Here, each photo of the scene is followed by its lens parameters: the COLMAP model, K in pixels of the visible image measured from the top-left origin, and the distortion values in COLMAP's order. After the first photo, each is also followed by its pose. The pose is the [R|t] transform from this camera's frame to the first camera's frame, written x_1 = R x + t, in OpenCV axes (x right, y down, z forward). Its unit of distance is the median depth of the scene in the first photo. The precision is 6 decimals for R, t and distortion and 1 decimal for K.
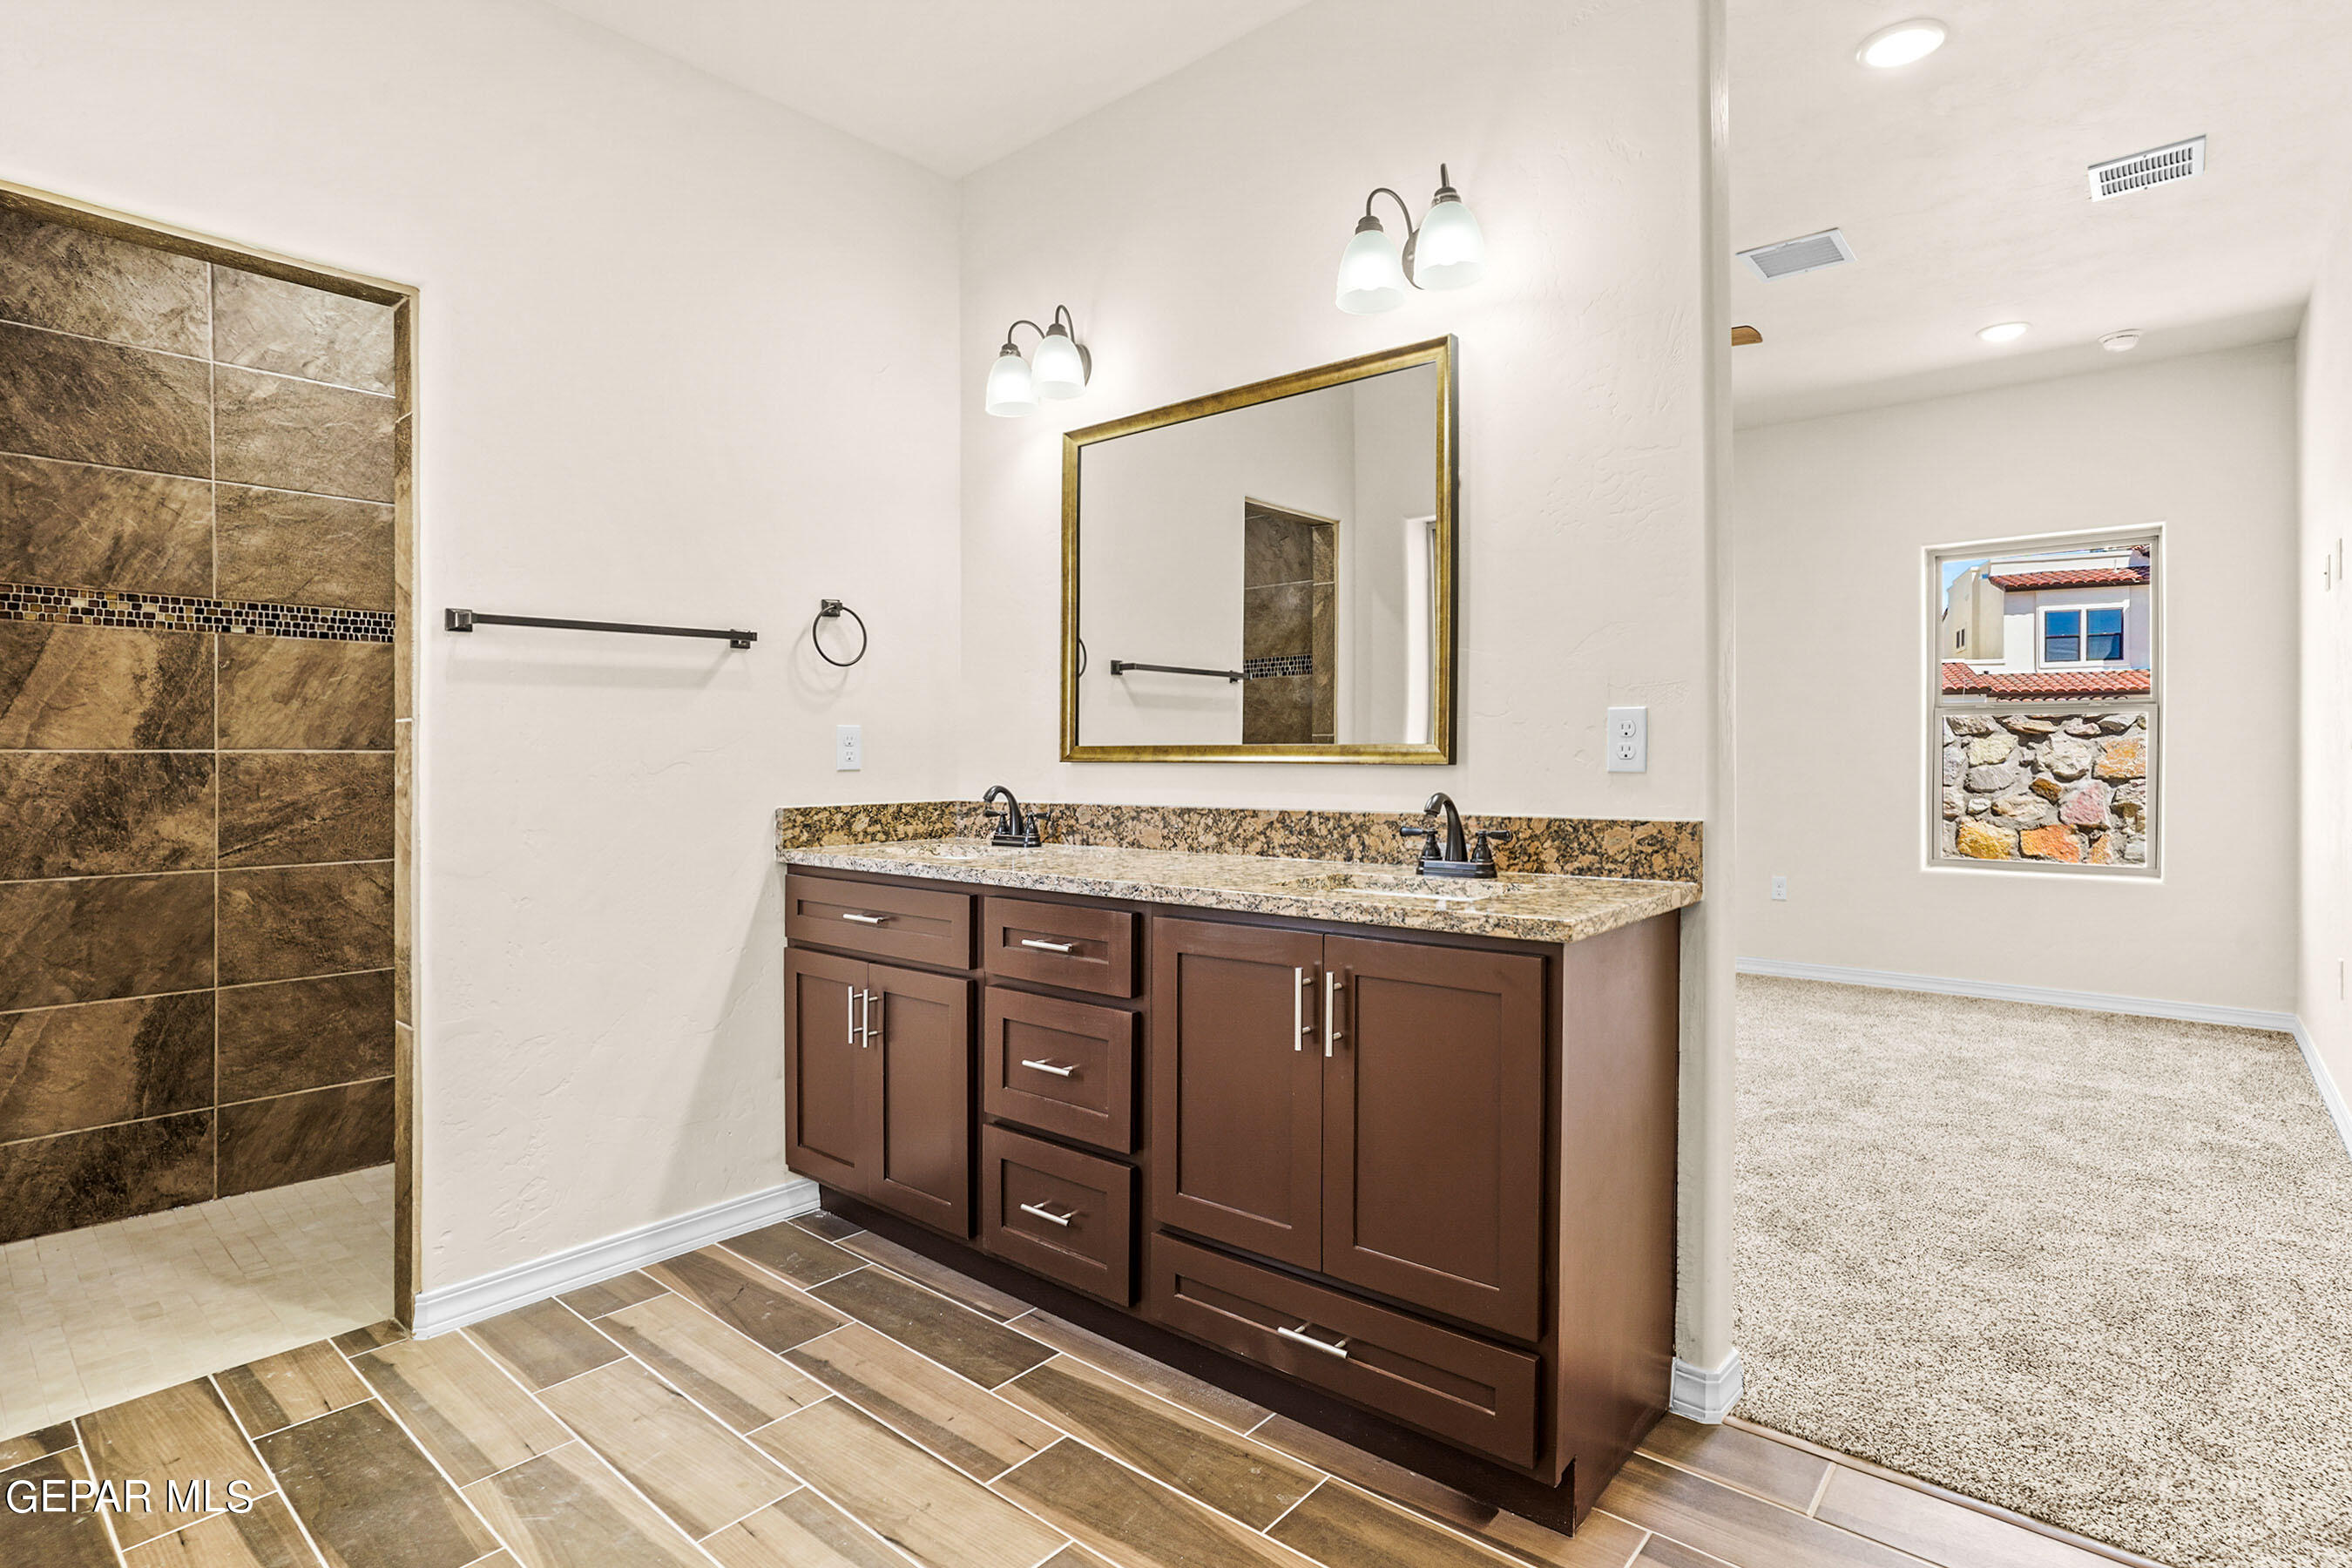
lens RADIAL K [[1166.9, 0, 1255.2], [0, 1166.9, 757.5], [0, 0, 1]] dist [-0.032251, 0.010243]
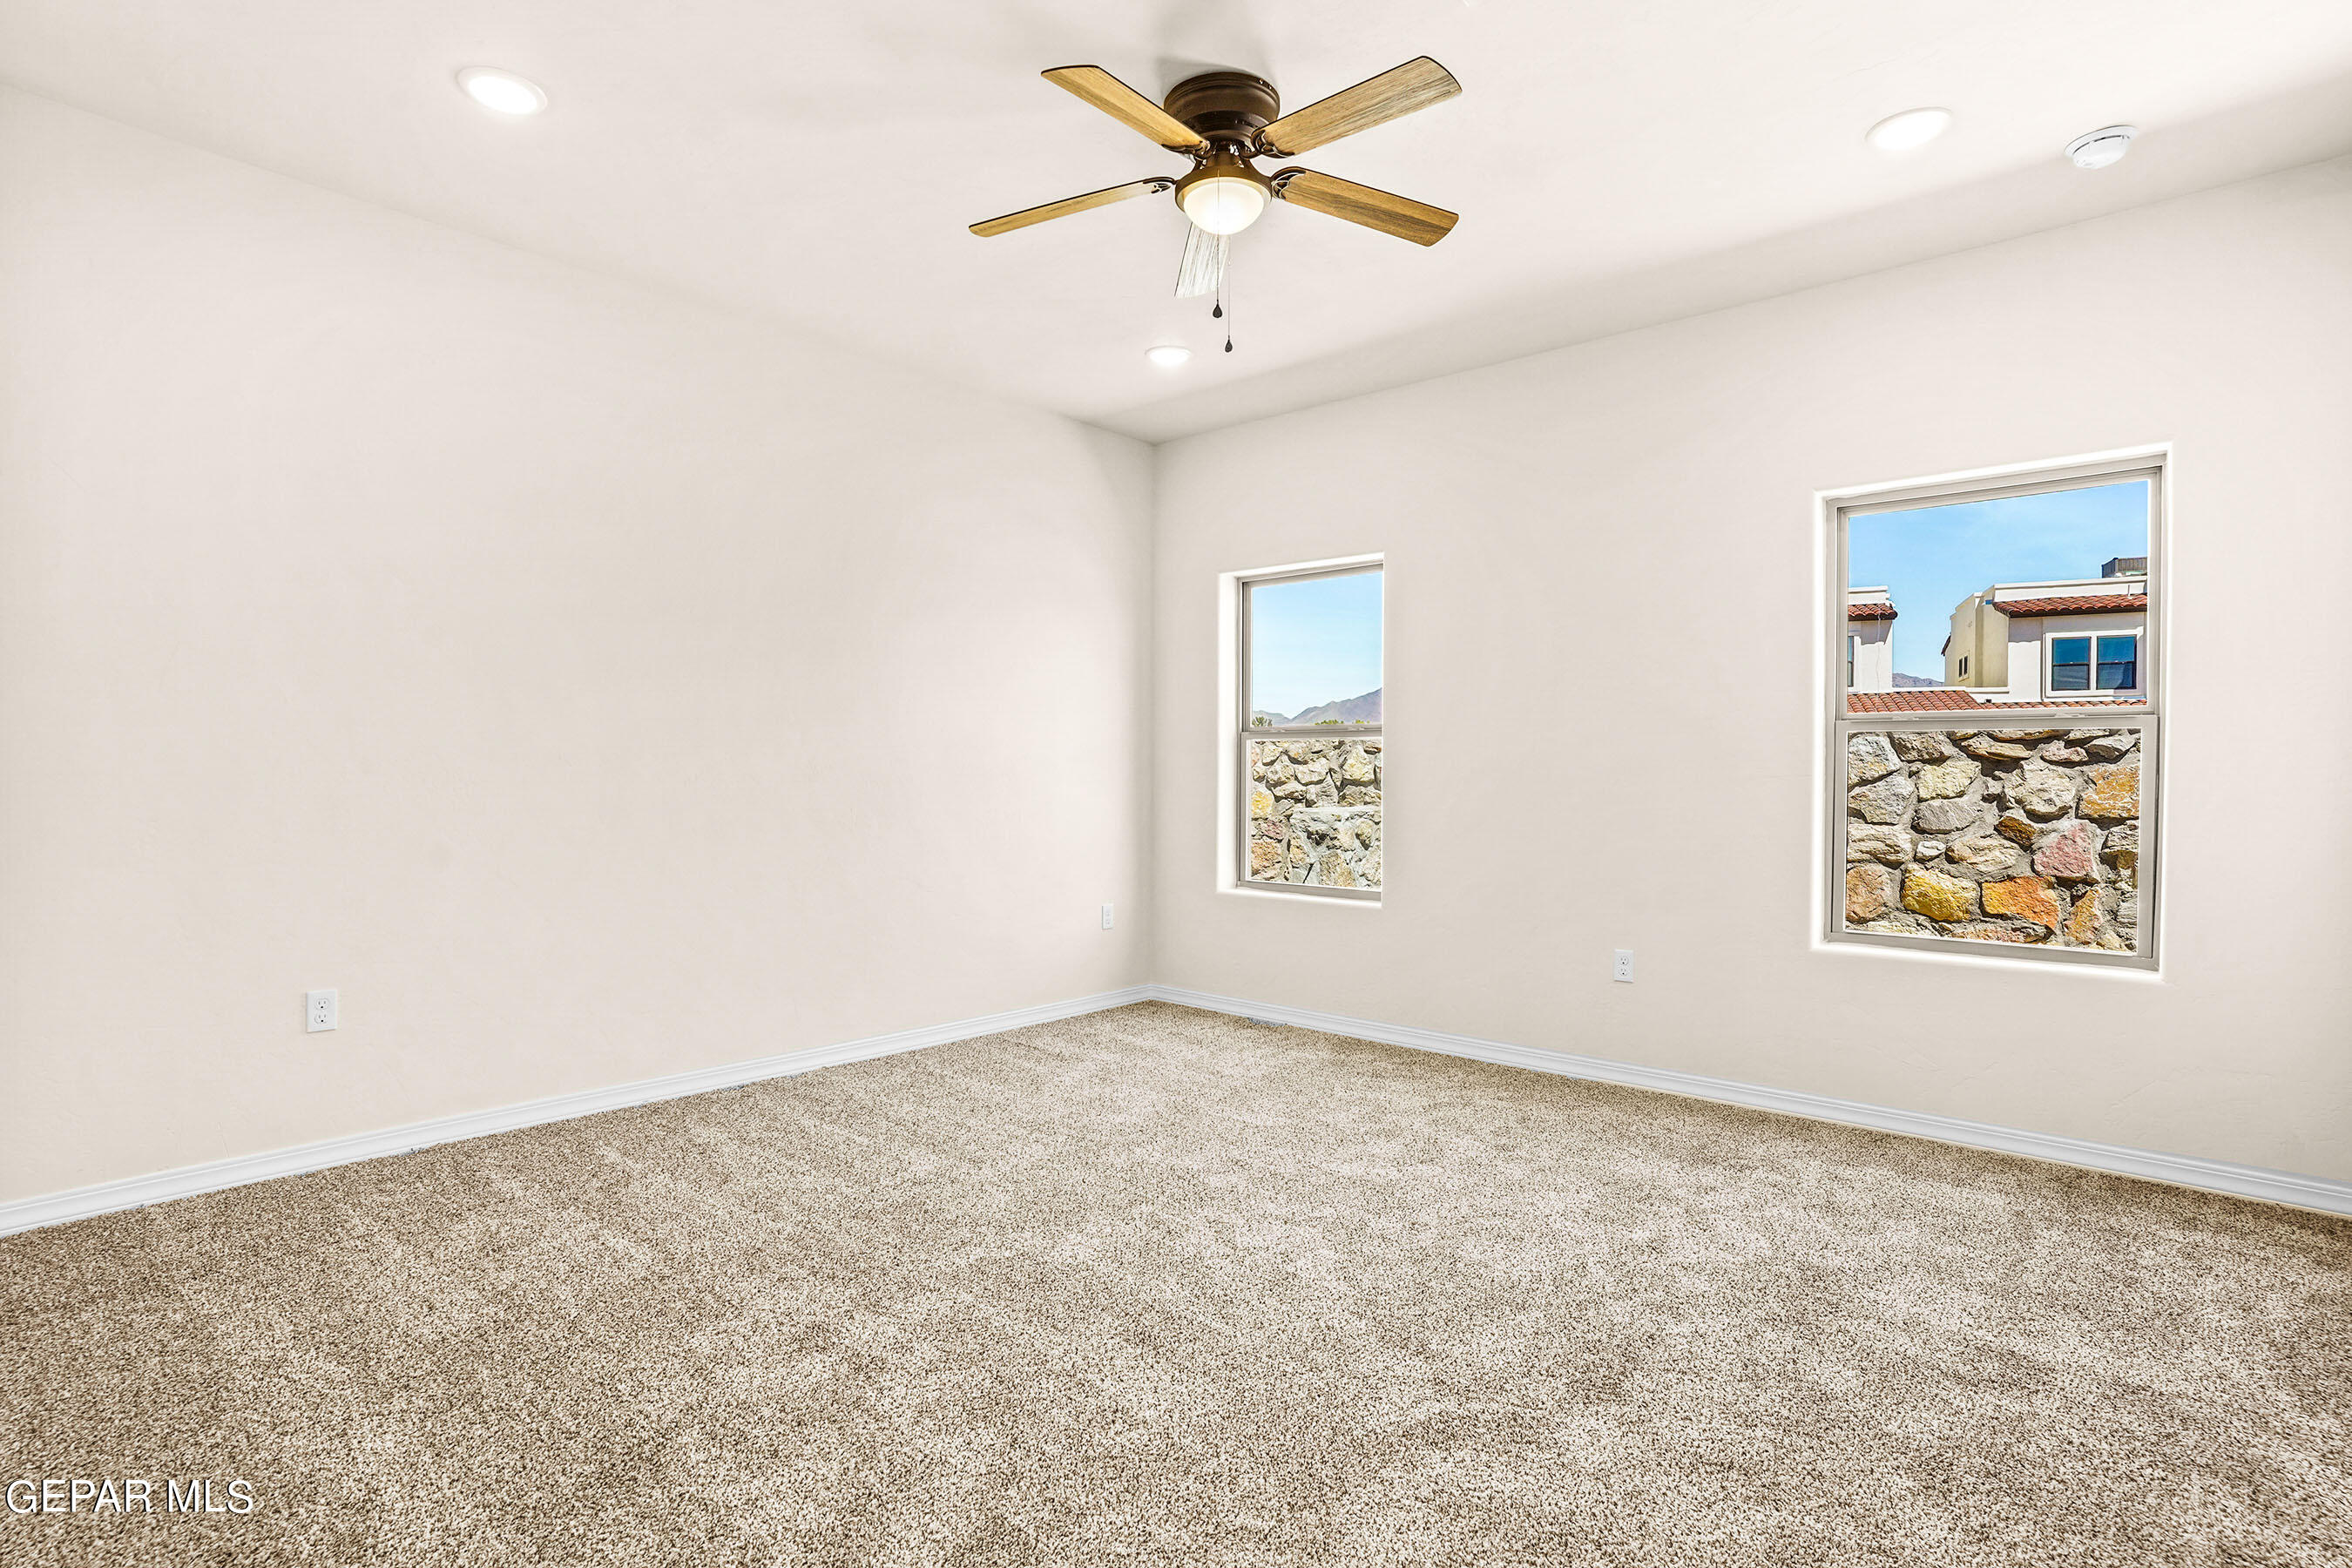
lens RADIAL K [[1166.9, 0, 1182.0], [0, 1166.9, 783.3], [0, 0, 1]] dist [-0.032251, 0.010243]
pose [[0.998864, 0.010344, -0.046526, 0.153140], [-0.010248, 0.999945, 0.002302, -0.000838], [0.046547, -0.001823, 0.998914, 0.187736]]
